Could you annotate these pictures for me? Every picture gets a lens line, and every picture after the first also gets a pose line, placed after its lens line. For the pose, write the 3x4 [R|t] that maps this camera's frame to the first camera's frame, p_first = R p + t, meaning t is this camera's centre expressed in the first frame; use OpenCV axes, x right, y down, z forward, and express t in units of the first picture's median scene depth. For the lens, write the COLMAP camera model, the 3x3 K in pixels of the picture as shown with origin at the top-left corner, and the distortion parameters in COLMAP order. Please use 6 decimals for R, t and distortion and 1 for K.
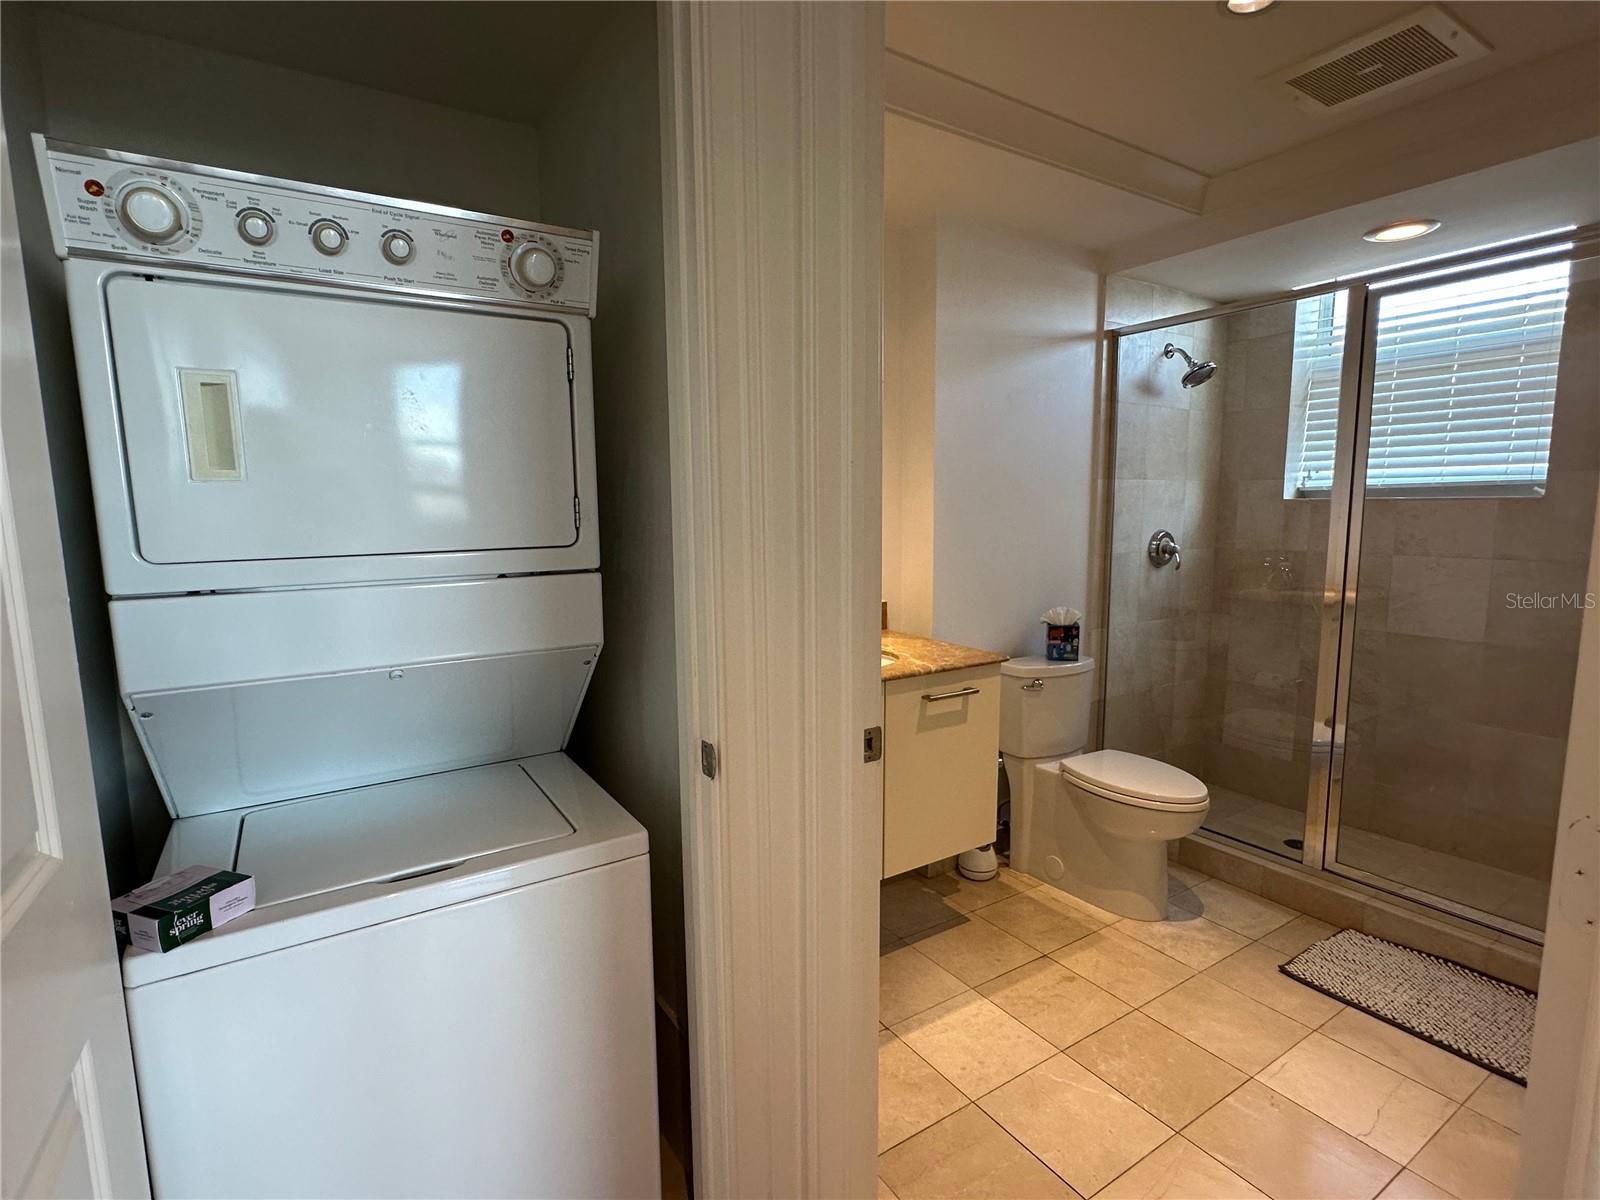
lens RADIAL K [[787.5, 0, 798.4], [0, 787.5, 605.8], [0, 0, 1]] dist [-0.001980, 0.000864]
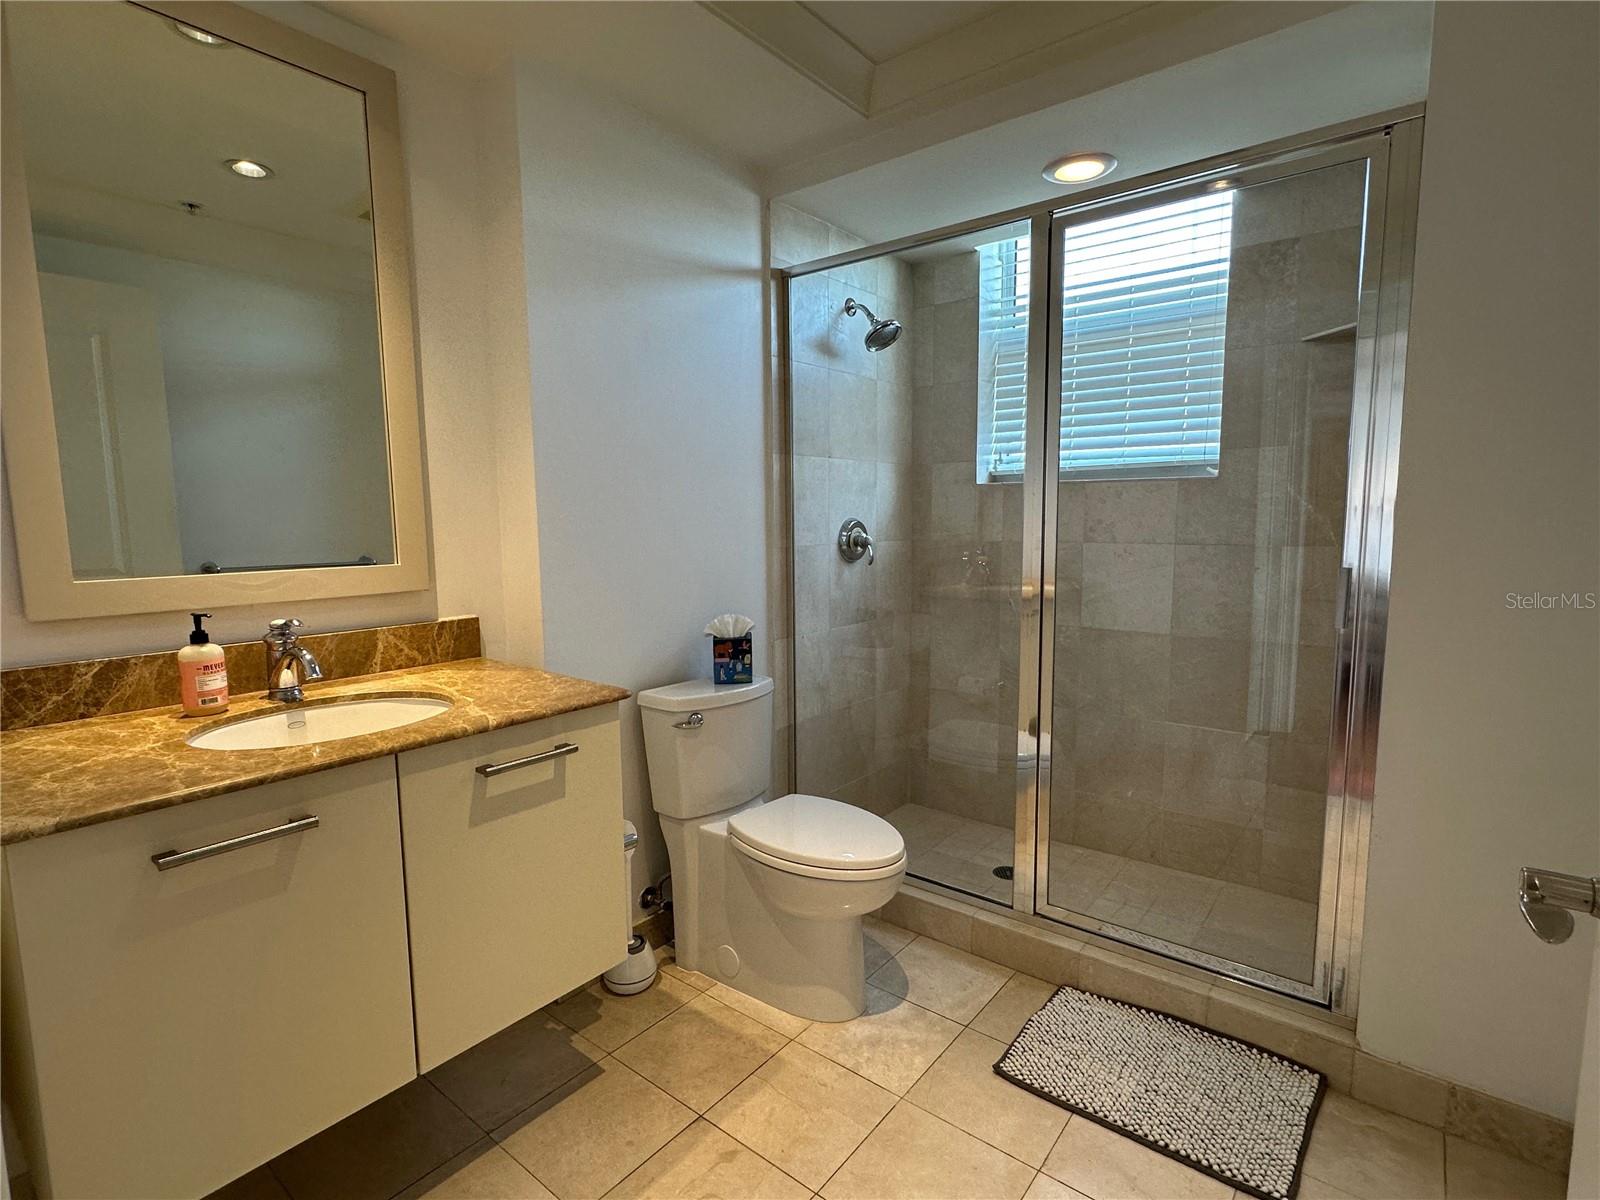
lens RADIAL K [[787.5, 0, 798.4], [0, 787.5, 605.8], [0, 0, 1]] dist [-0.001980, 0.000864]
pose [[0.949115, -0.037768, 0.312658, 0.161051], [0.041651, 0.999116, -0.005748, 0.000295], [-0.312164, 0.018478, 0.949848, 0.249836]]
